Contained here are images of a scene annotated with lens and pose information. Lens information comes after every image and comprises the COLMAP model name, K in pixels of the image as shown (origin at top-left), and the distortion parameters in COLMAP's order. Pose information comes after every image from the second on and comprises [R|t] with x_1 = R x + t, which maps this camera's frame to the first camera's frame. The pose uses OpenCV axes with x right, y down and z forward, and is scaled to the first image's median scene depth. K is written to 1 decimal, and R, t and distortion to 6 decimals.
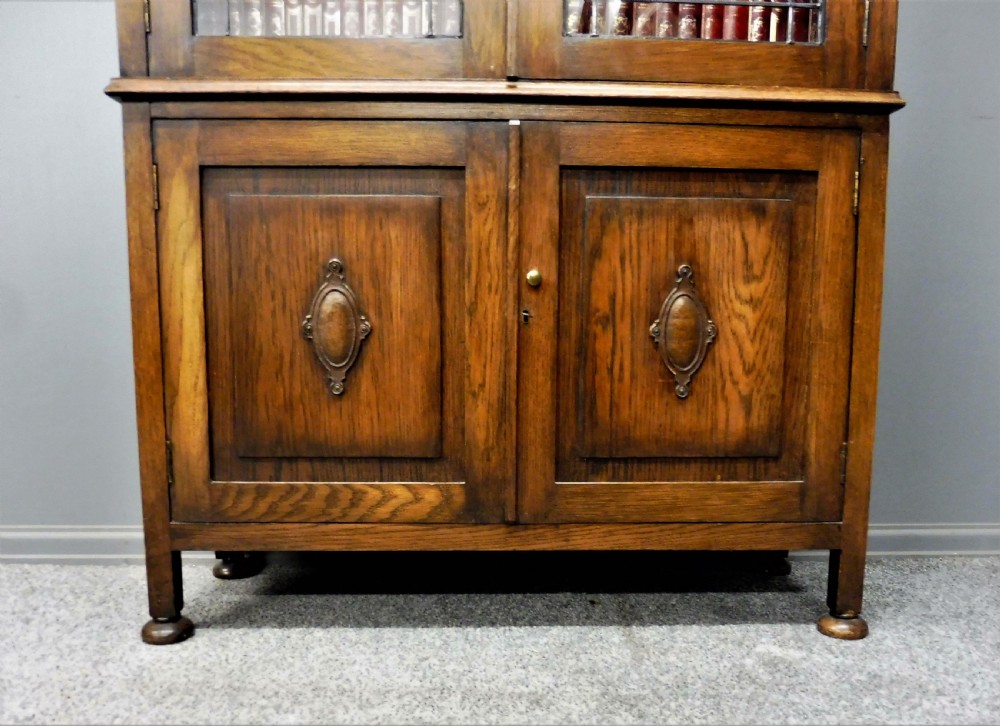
lens RADIAL K [[820.9, 0, 502.7], [0, 820.9, 425.6], [0, 0, 1]] dist [-0.026362, -0.003110]
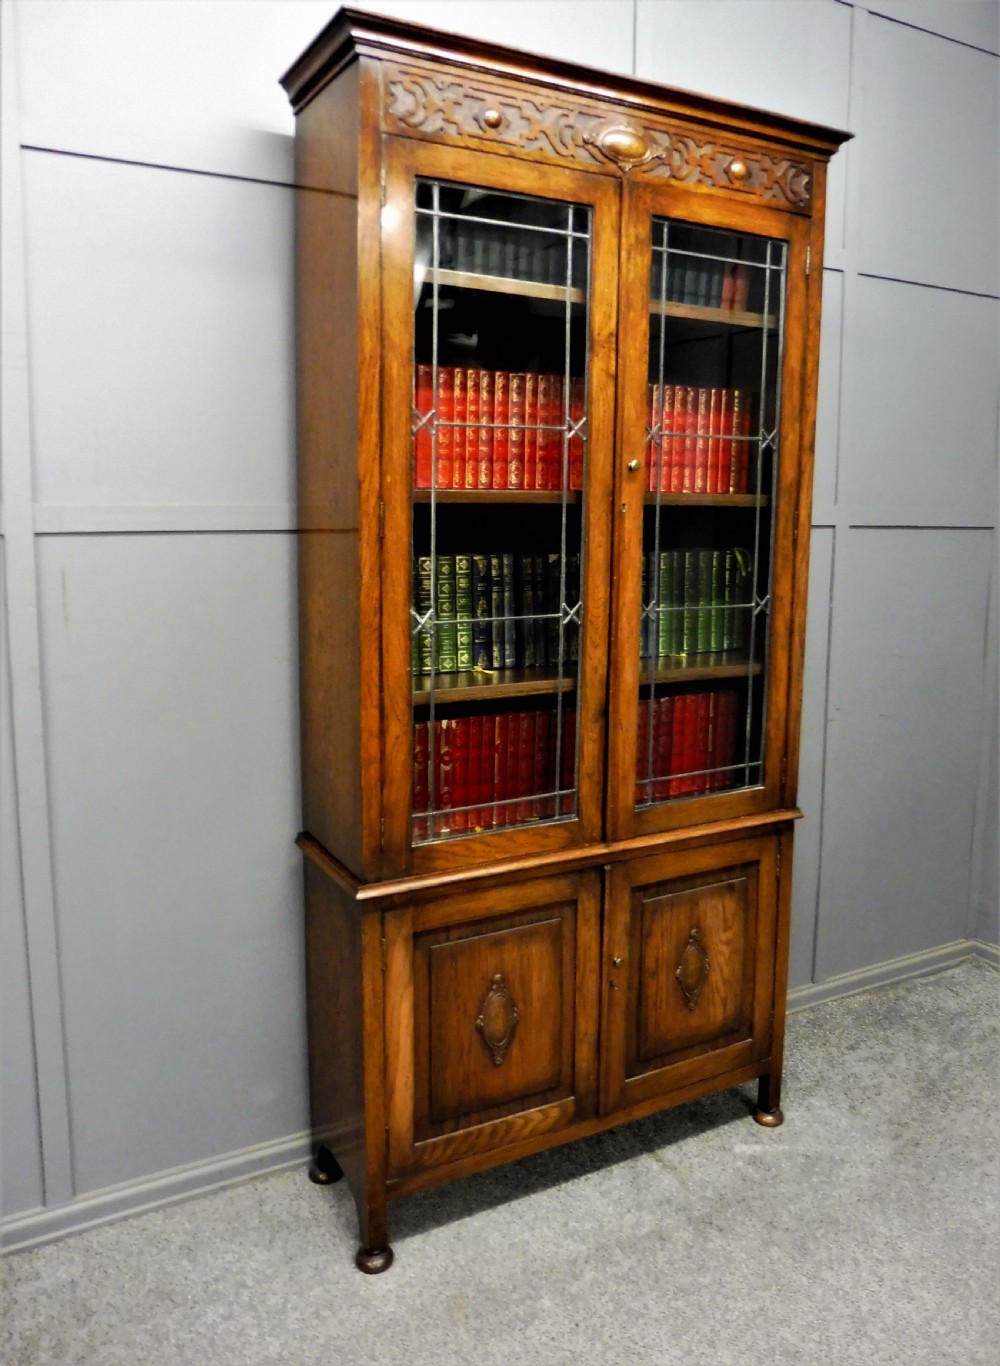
lens RADIAL K [[1078.4, 0, 551.7], [0, 1078.4, 634.9], [0, 0, 1]] dist [-0.041580, 0.019438]
pose [[0.876074, -0.056165, 0.478895, -0.973390], [0.048964, 0.998421, 0.027522, -0.830147], [-0.479684, -0.000663, 0.877441, -0.681482]]
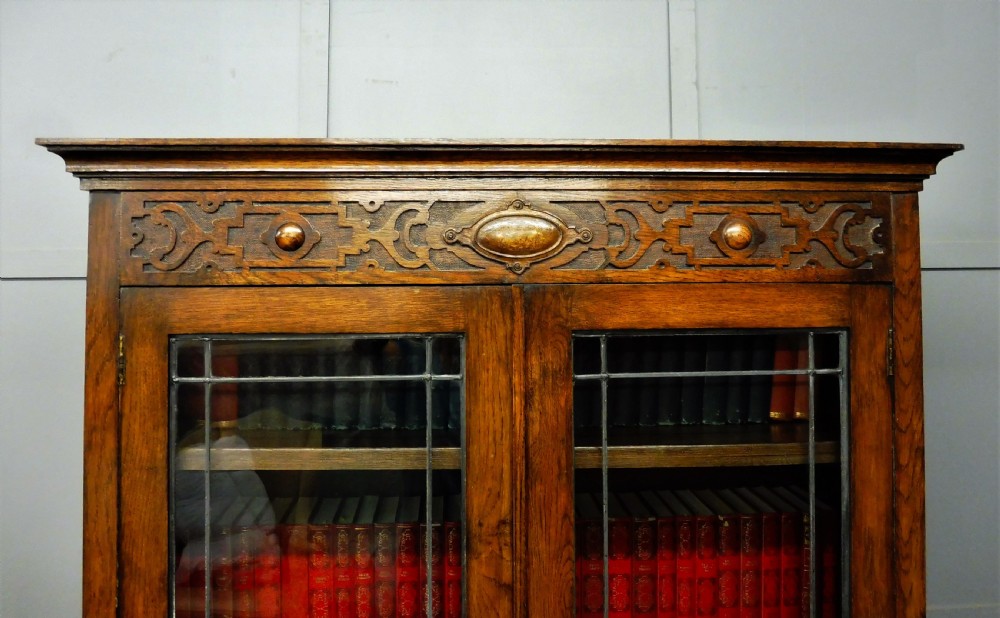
lens RADIAL K [[754.5, 0, 501.7], [0, 754.5, 259.7], [0, 0, 1]] dist [-0.046452, 0.000156]
pose [[0.999551, -0.012482, 0.027237, -0.020999], [0.016659, 0.987139, -0.158994, -1.424582], [-0.024902, 0.159376, 0.986904, 0.007315]]
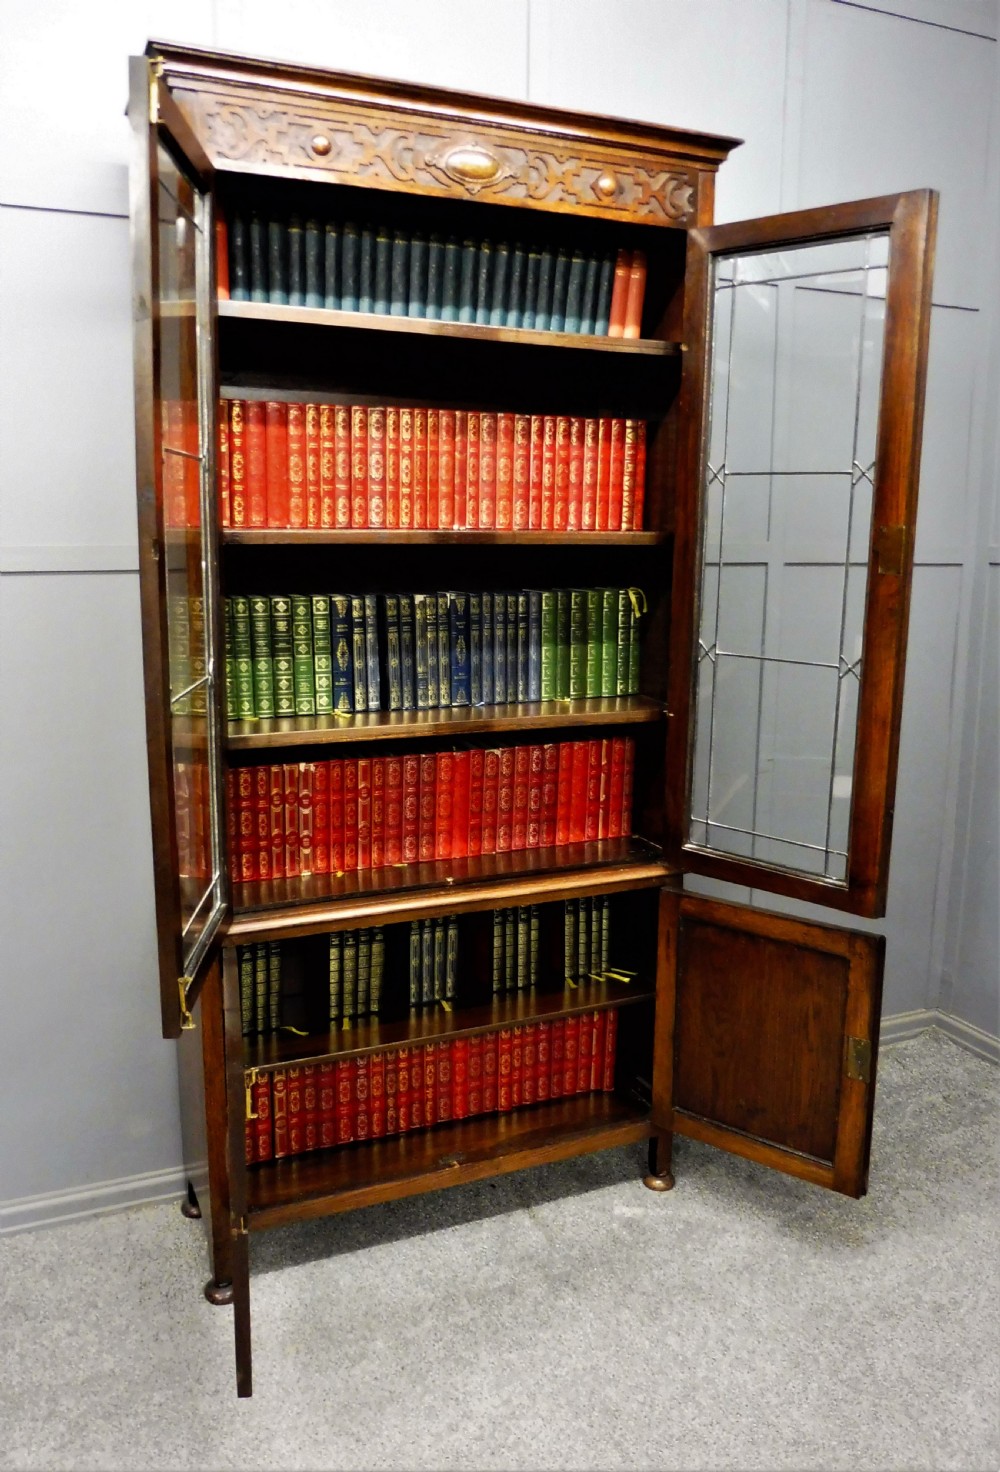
lens RADIAL K [[1158.8, 0, 496.7], [0, 1158.8, 721.9], [0, 0, 1]] dist [-0.013991, -0.040759]
pose [[0.923066, -0.063261, 0.379403, -0.685756], [0.040267, 0.996855, 0.068248, -0.833313], [-0.382527, -0.047720, 0.922711, -0.915789]]
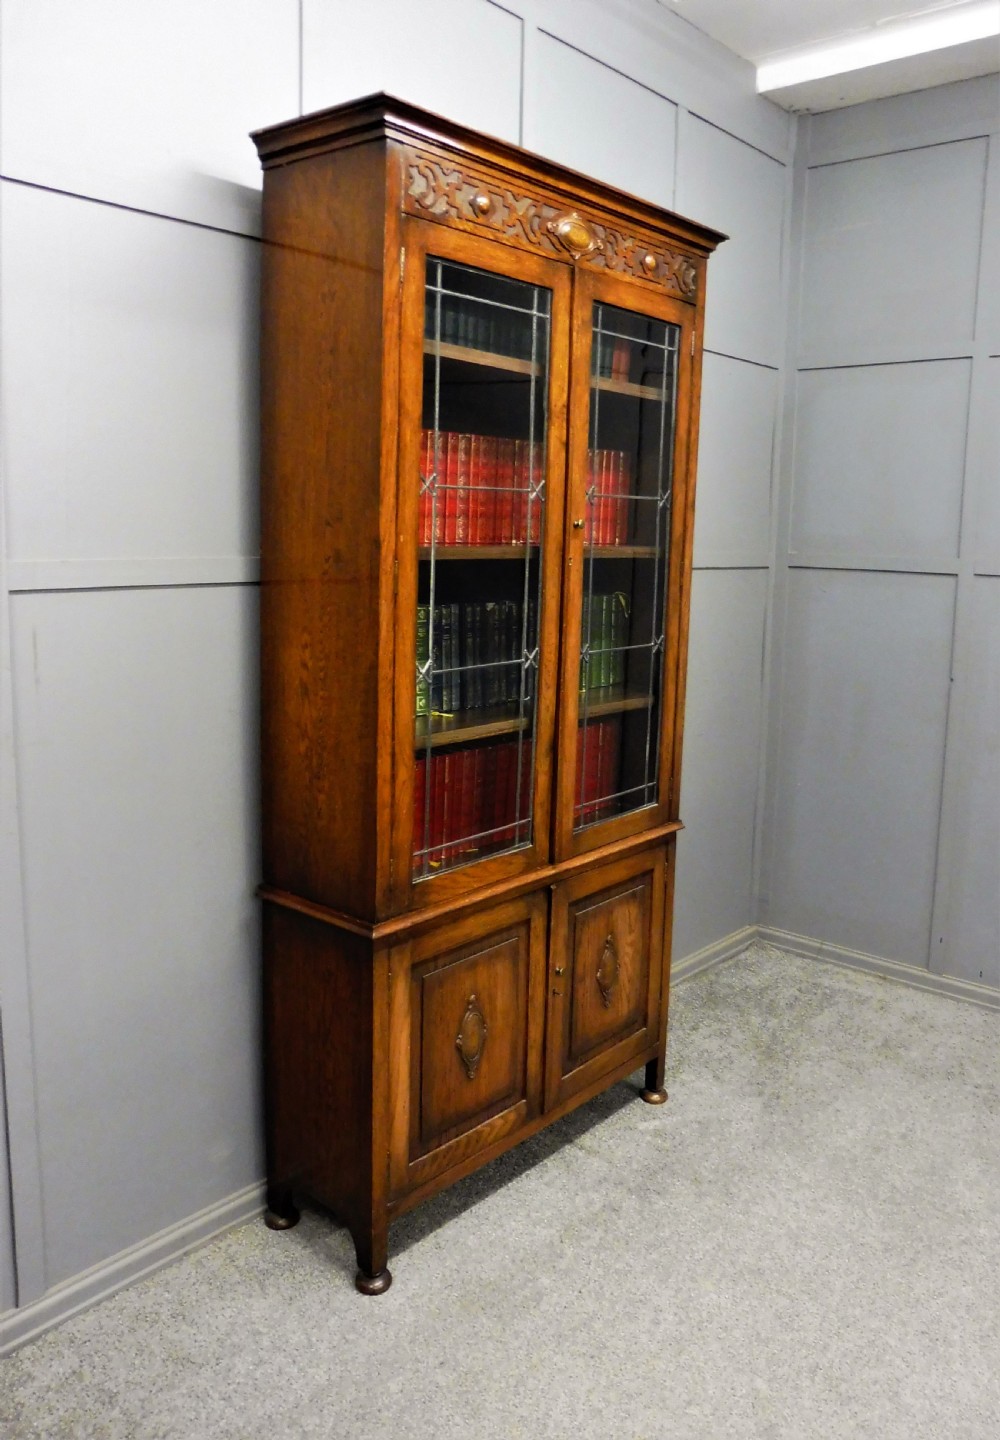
lens RADIAL K [[1117.9, 0, 570.4], [0, 1117.9, 674.3], [0, 0, 1]] dist [-0.025887, -0.001714]
pose [[0.645293, -0.090860, 0.758513, -1.599567], [0.064468, 0.995837, 0.064443, -0.914623], [-0.761210, 0.007315, 0.648464, -0.499124]]
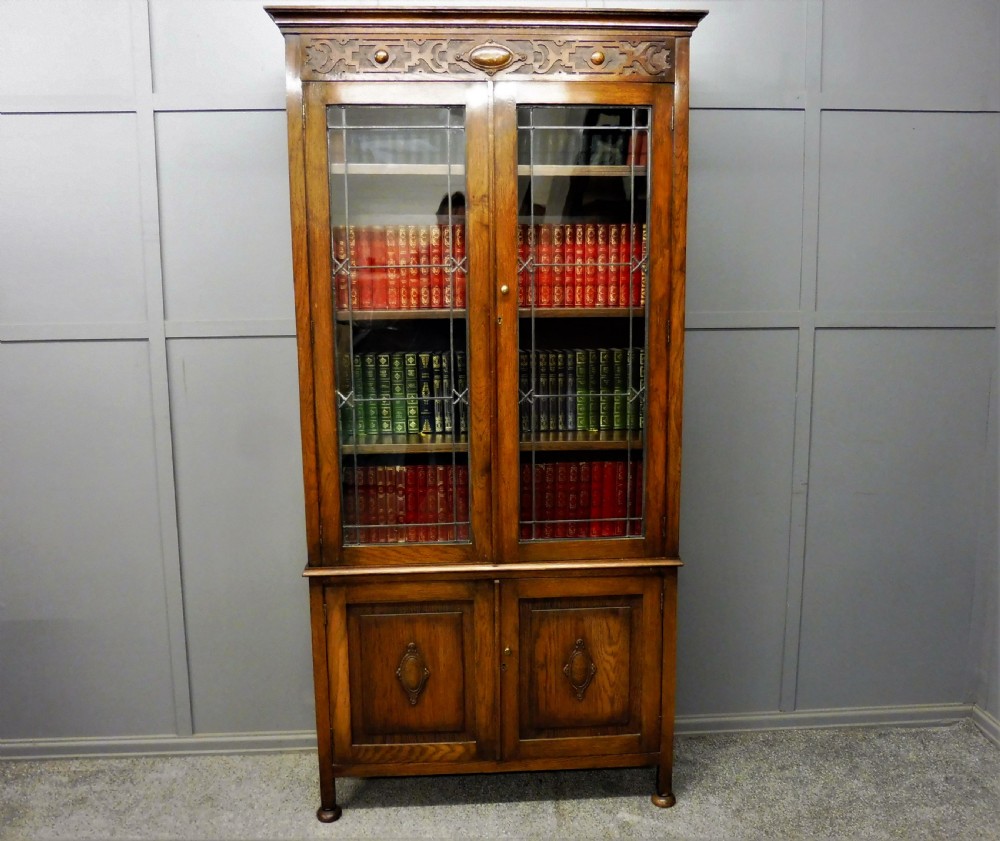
lens RADIAL K [[871.9, 0, 500.0], [0, 871.9, 420.5], [0, 0, 1]] dist [-0.031342, -0.001813]
pose [[0.999413, -0.020046, 0.027777, -0.030396], [0.019051, 0.999183, 0.035635, -0.829619], [-0.028469, -0.035085, 0.998979, -1.174980]]
